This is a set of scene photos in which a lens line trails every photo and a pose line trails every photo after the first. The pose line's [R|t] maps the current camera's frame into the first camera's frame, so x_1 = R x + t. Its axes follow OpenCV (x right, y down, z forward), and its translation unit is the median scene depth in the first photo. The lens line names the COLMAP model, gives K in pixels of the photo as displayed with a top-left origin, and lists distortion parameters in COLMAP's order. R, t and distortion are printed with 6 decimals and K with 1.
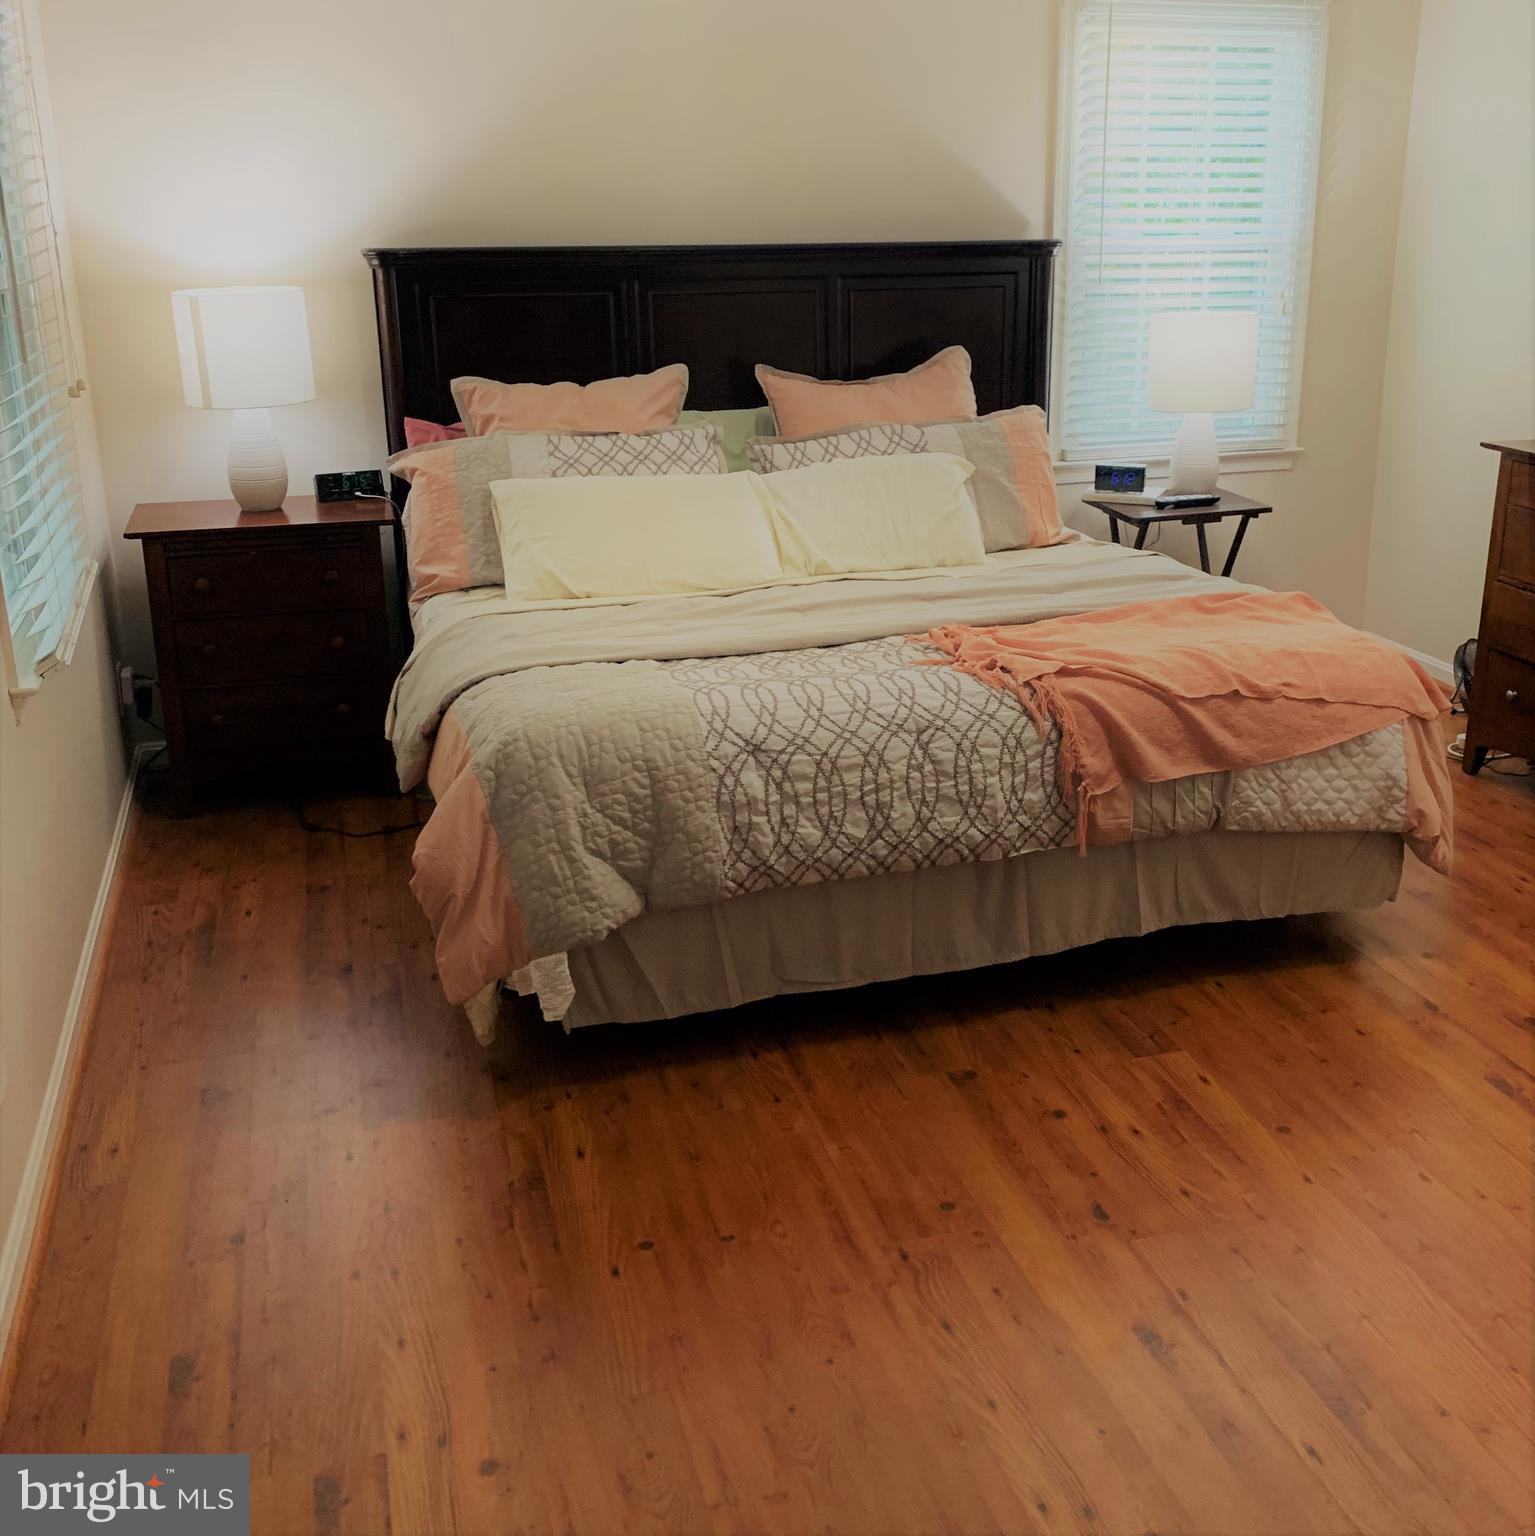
lens RADIAL K [[1608.4, 0, 770.1], [0, 1608.4, 705.4], [0, 0, 1]] dist [0.217043, -0.622520]
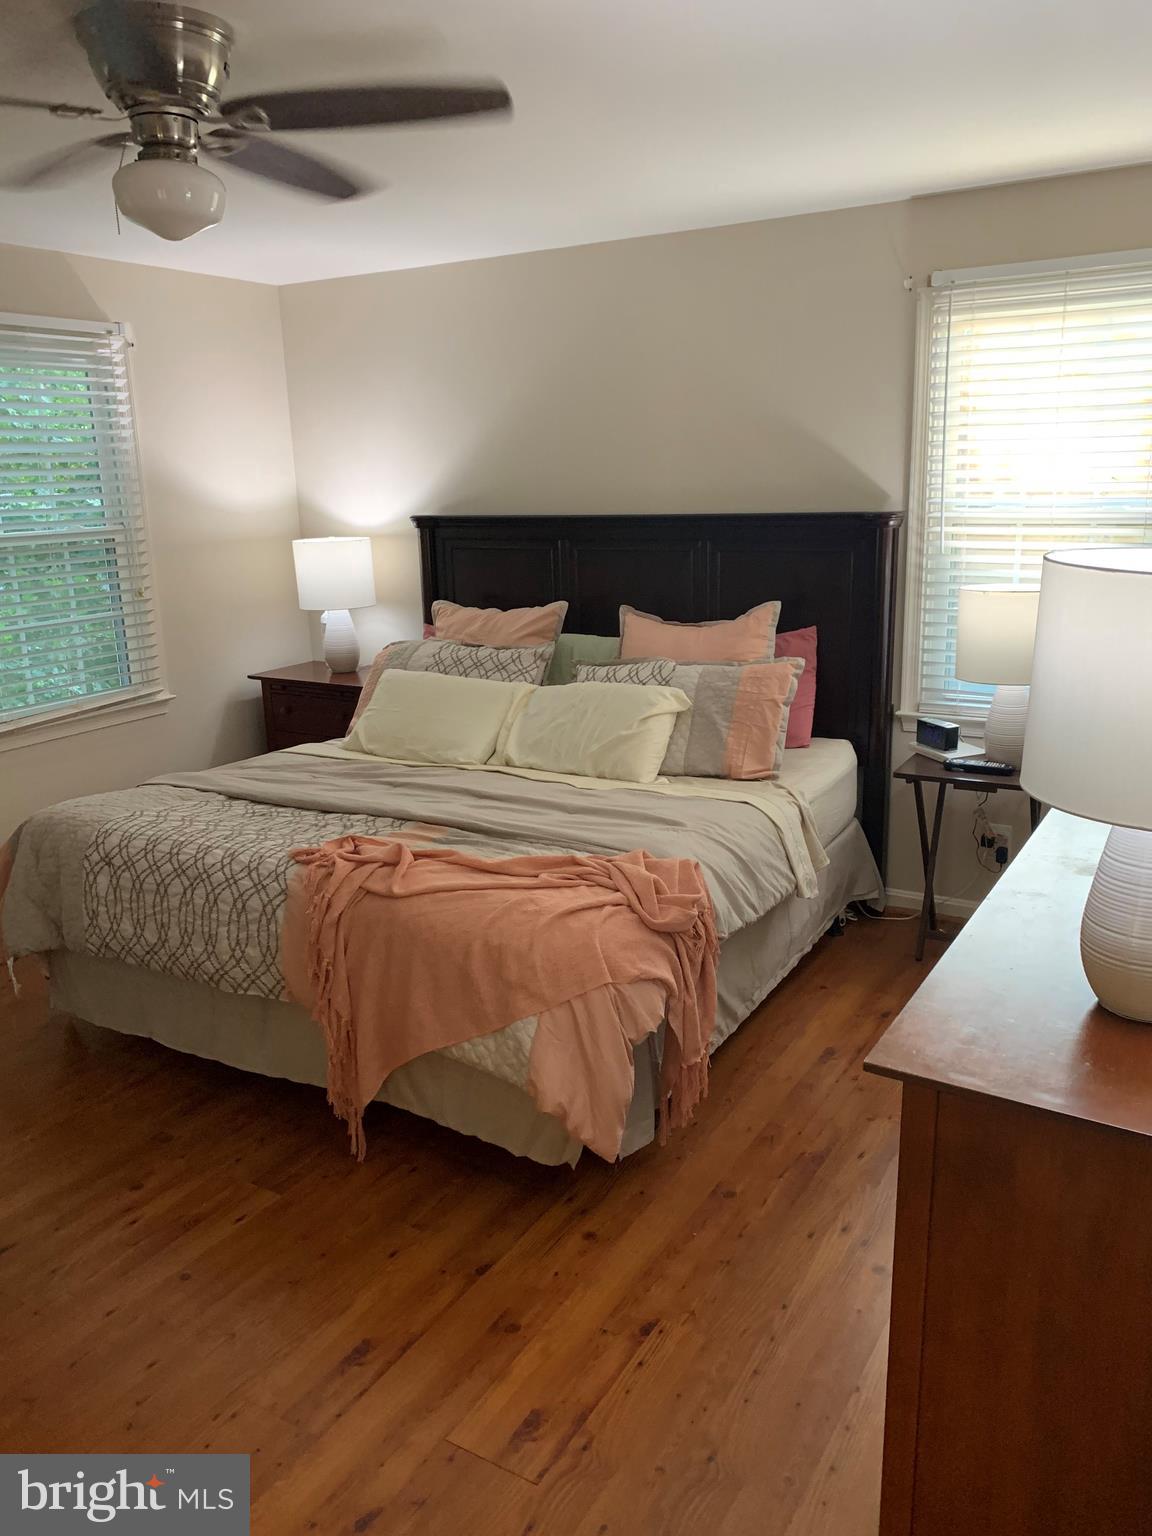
lens RADIAL K [[1132.2, 0, 576.0], [0, 1132.2, 768.0], [0, 0, 1]] dist [0.050339, -0.004633]
pose [[0.678923, 0.170876, -0.714048, 0.951044], [-0.196009, 0.979426, 0.048016, -0.178741], [0.707562, 0.107361, 0.698448, 0.538426]]
